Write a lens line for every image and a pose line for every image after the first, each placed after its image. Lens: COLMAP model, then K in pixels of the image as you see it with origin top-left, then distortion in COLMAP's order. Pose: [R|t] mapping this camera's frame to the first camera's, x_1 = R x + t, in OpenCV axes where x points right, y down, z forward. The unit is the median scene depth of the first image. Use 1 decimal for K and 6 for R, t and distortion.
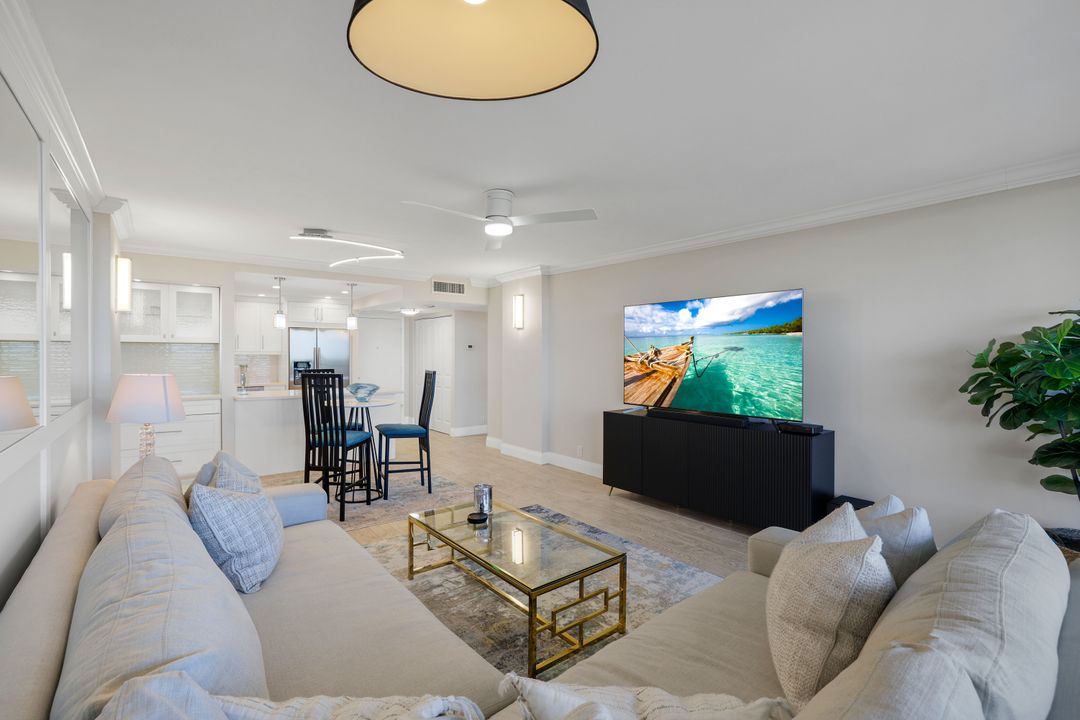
lens RADIAL K [[474.2, 0, 539.1], [0, 474.2, 356.6], [0, 0, 1]] dist [-0.022676, -0.000111]
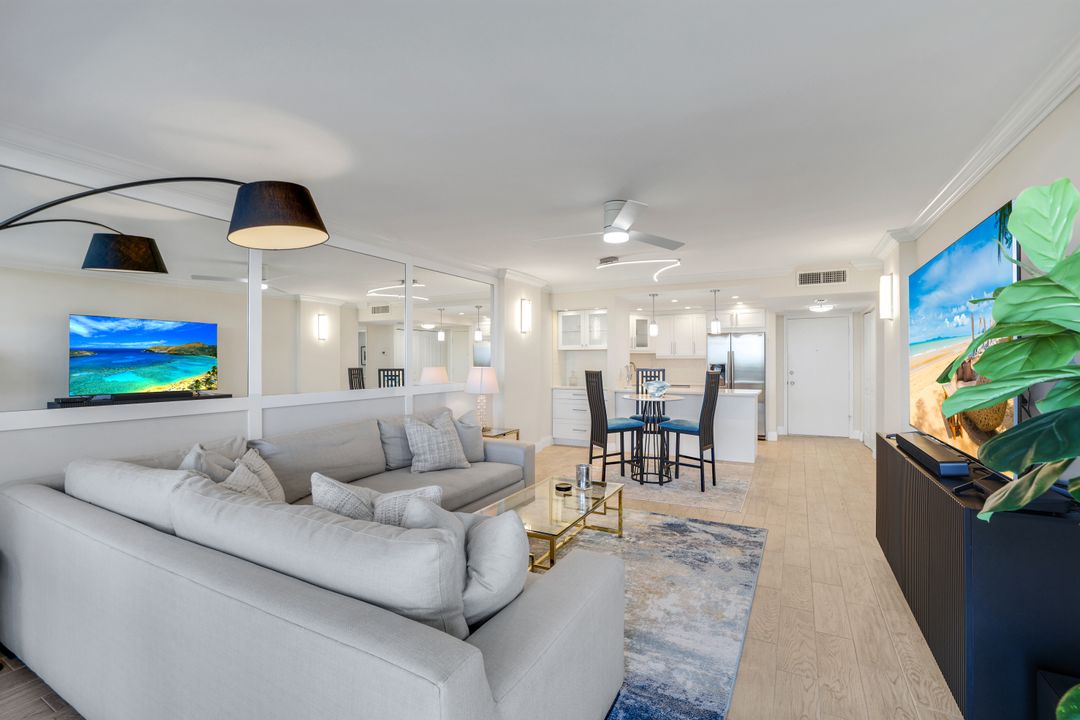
lens RADIAL K [[486.8, 0, 539.1], [0, 486.8, 365.7], [0, 0, 1]] dist [-0.038980, 0.008645]
pose [[0.394917, 0.003868, -0.918709, 0.629217], [-0.001170, 0.999992, 0.003707, 0.017194], [0.918716, -0.000389, 0.394919, 0.290949]]
